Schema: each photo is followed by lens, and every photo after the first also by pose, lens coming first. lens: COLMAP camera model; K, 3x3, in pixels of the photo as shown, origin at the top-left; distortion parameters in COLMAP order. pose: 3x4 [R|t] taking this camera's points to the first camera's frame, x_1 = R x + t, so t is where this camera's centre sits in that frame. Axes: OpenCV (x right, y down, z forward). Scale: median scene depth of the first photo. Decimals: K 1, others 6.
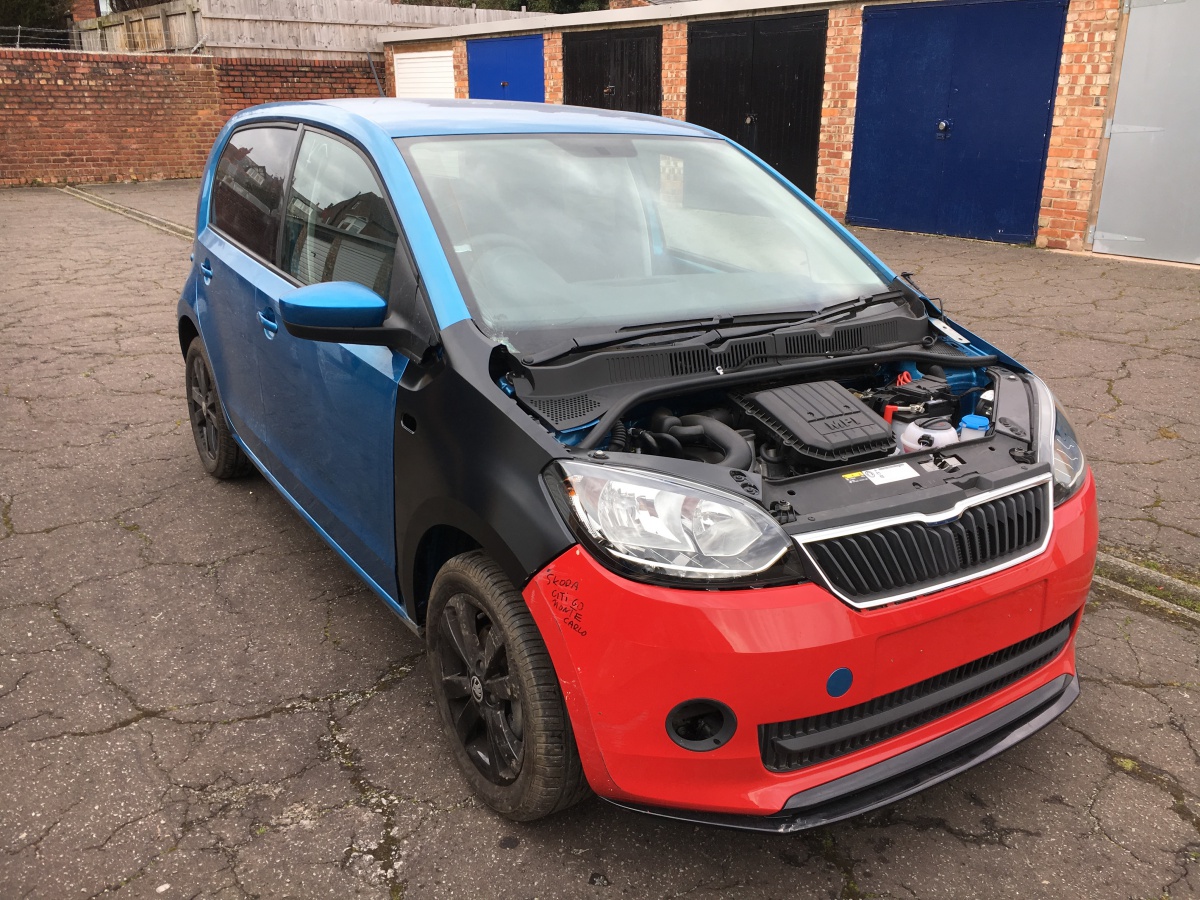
lens RADIAL K [[1001.1, 0, 597.3], [0, 1001.1, 454.1], [0, 0, 1]] dist [0.052109, -0.048944]
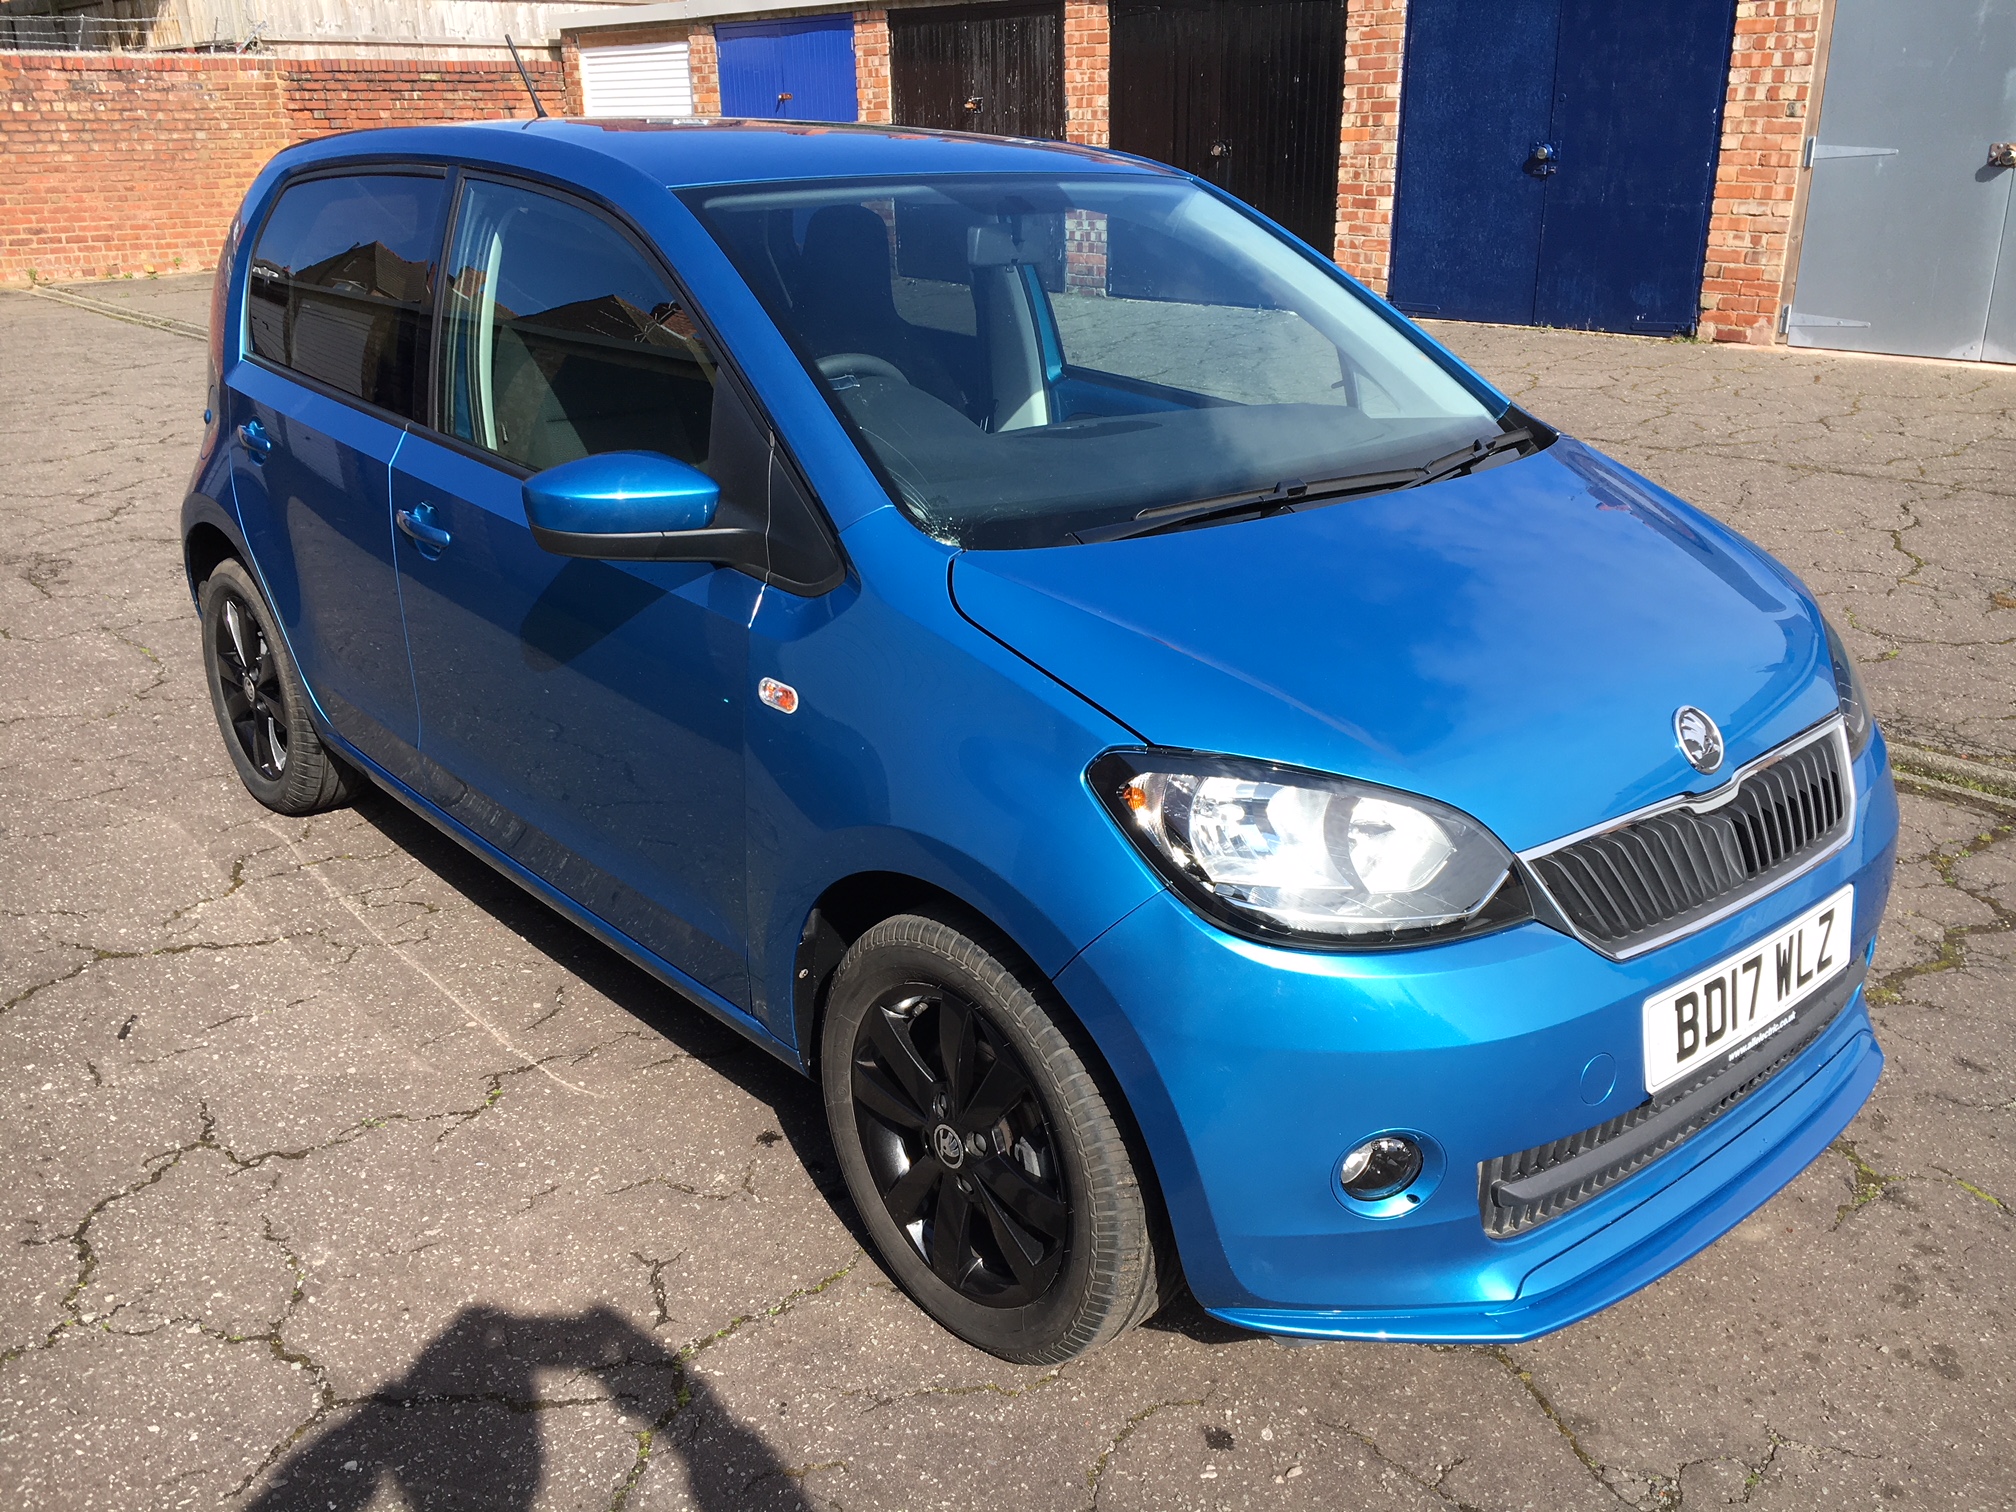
lens RADIAL K [[1676.4, 0, 1022.7], [0, 1676.4, 748.4], [0, 0, 1]] dist [0.053484, -0.054974]
pose [[0.996051, -0.045396, 0.076294, -0.068669], [0.044034, 0.998841, 0.019438, 0.010178], [-0.077088, -0.016002, 0.996896, -0.029325]]
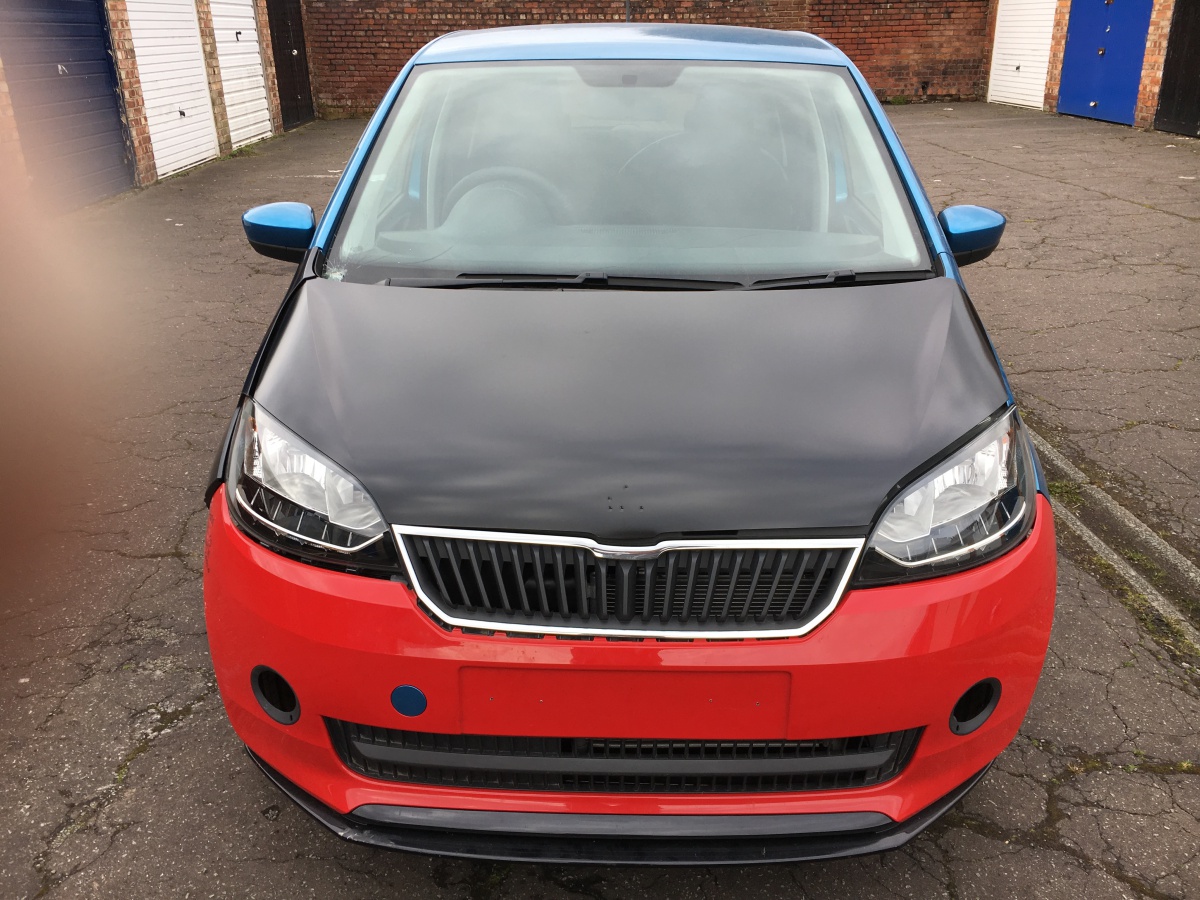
lens RADIAL K [[997.9, 0, 608.7], [0, 997.9, 445.5], [0, 0, 1]] dist [0.053484, -0.054974]
pose [[0.829141, 0.200119, -0.521994, 0.125090], [-0.170580, 0.979769, 0.104667, -0.017378], [0.532379, 0.002258, 0.846503, 0.055761]]
